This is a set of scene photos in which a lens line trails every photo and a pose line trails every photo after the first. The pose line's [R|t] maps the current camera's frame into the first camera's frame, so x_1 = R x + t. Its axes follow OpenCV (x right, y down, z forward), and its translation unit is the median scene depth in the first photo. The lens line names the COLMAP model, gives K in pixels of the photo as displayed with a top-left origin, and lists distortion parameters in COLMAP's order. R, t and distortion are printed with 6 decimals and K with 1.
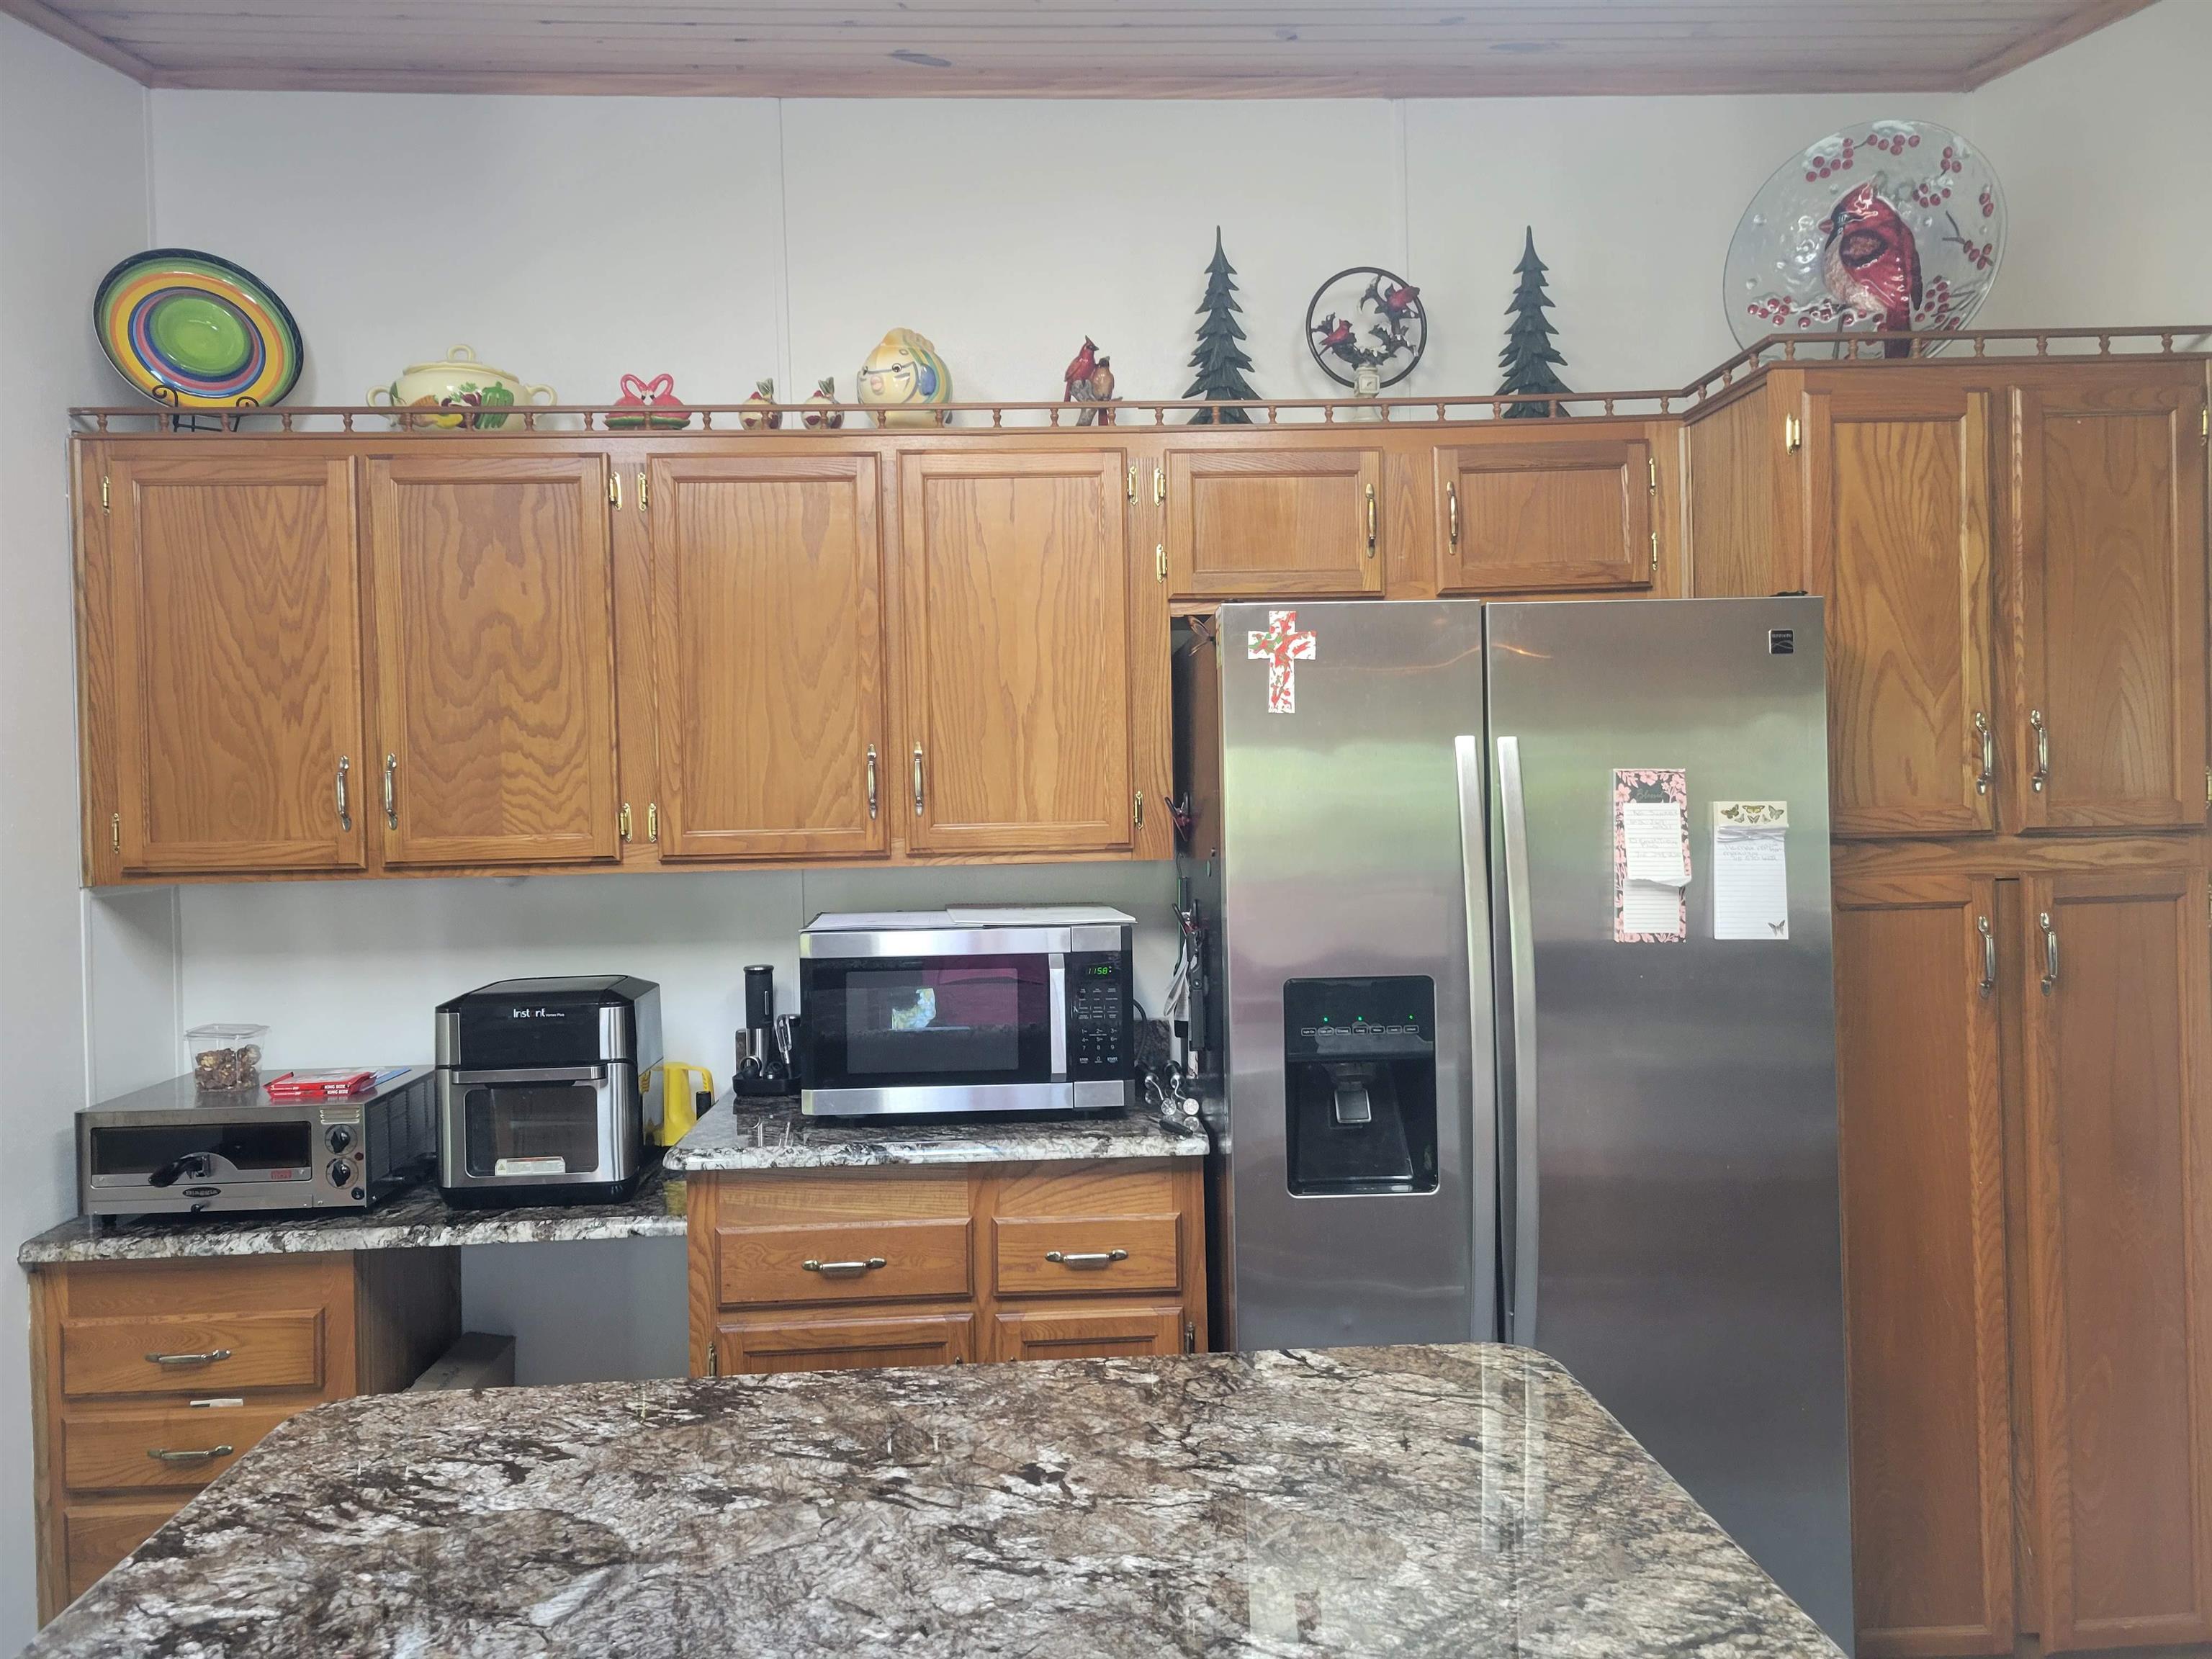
lens RADIAL K [[1656.8, 0, 1095.8], [0, 1656.8, 818.6], [0, 0, 1]] dist [0.051752, -0.032751]
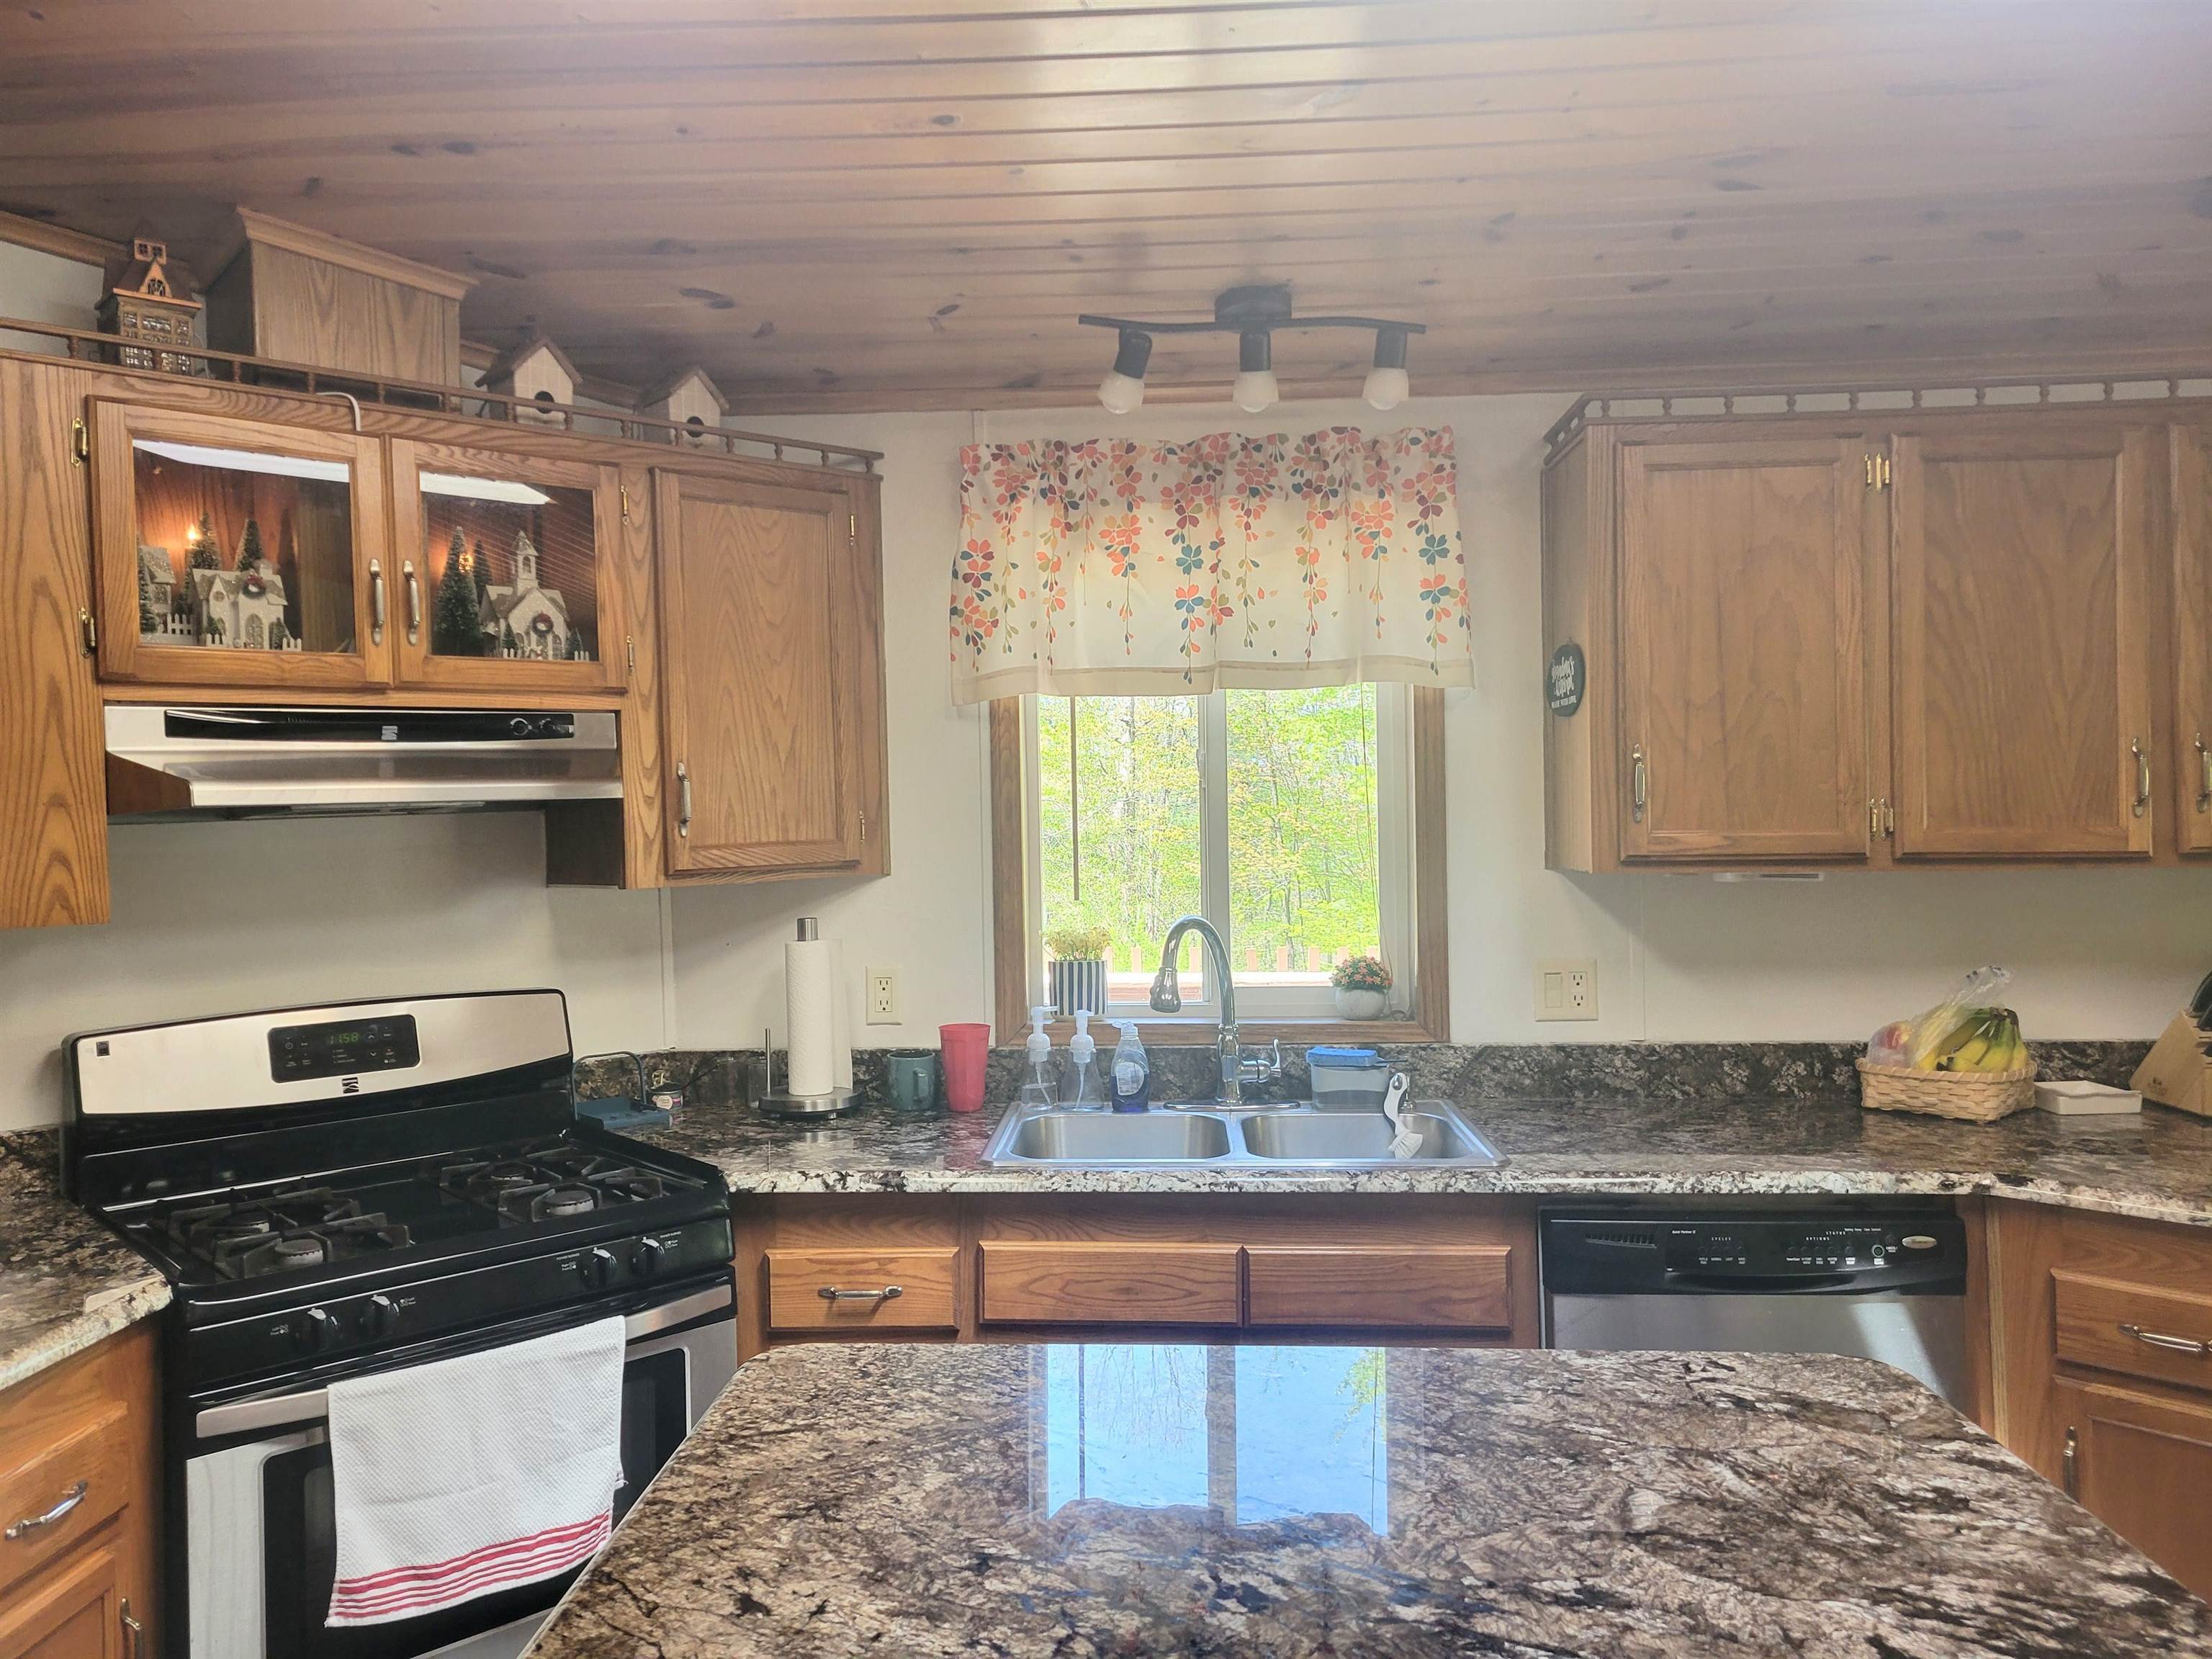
lens RADIAL K [[1656.8, 0, 1086.6], [0, 1656.8, 824.4], [0, 0, 1]] dist [0.051752, -0.032751]
pose [[-0.993663, 0.038396, 0.105638, -0.062022], [0.041215, 0.998846, 0.024640, -0.048666], [-0.104570, 0.028837, -0.994099, 1.932978]]
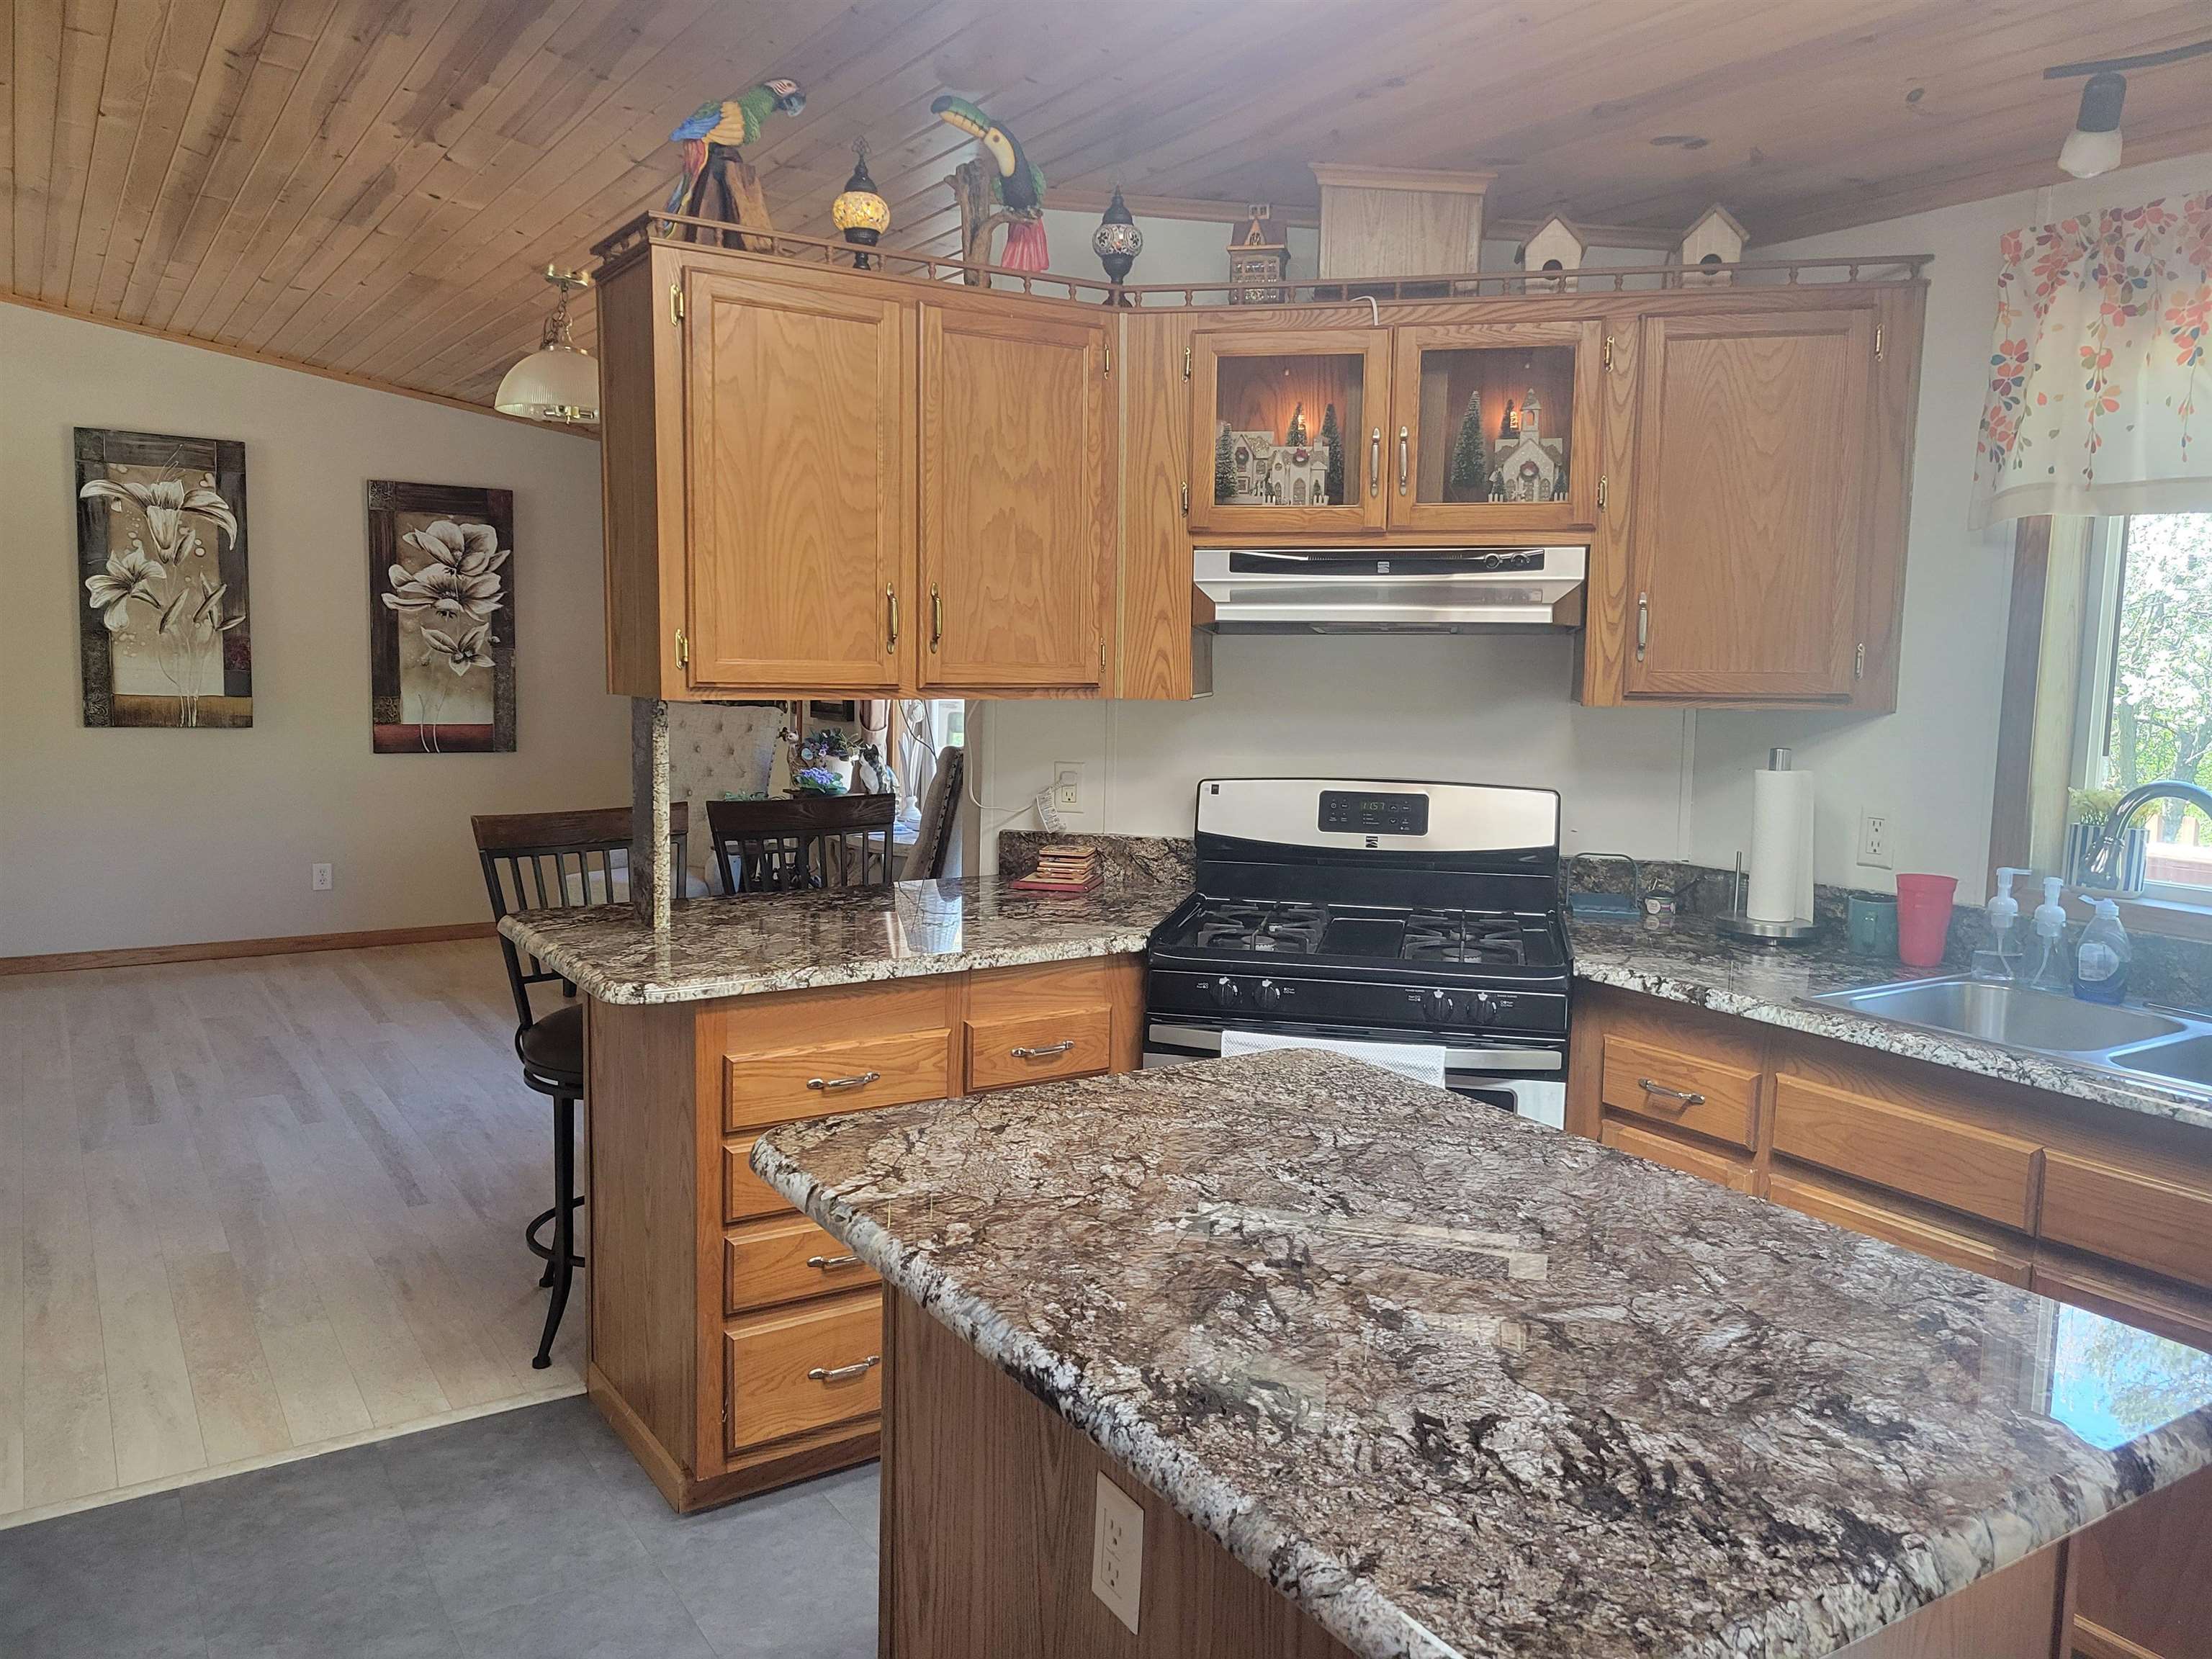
lens RADIAL K [[1656.8, 0, 1098.9], [0, 1656.8, 827.2], [0, 0, 1]] dist [0.051752, -0.032751]
pose [[-0.493932, -0.086145, 0.865222, -1.022927], [0.005172, 0.994771, 0.101996, -0.010346], [-0.869485, 0.054854, -0.490904, 1.665373]]
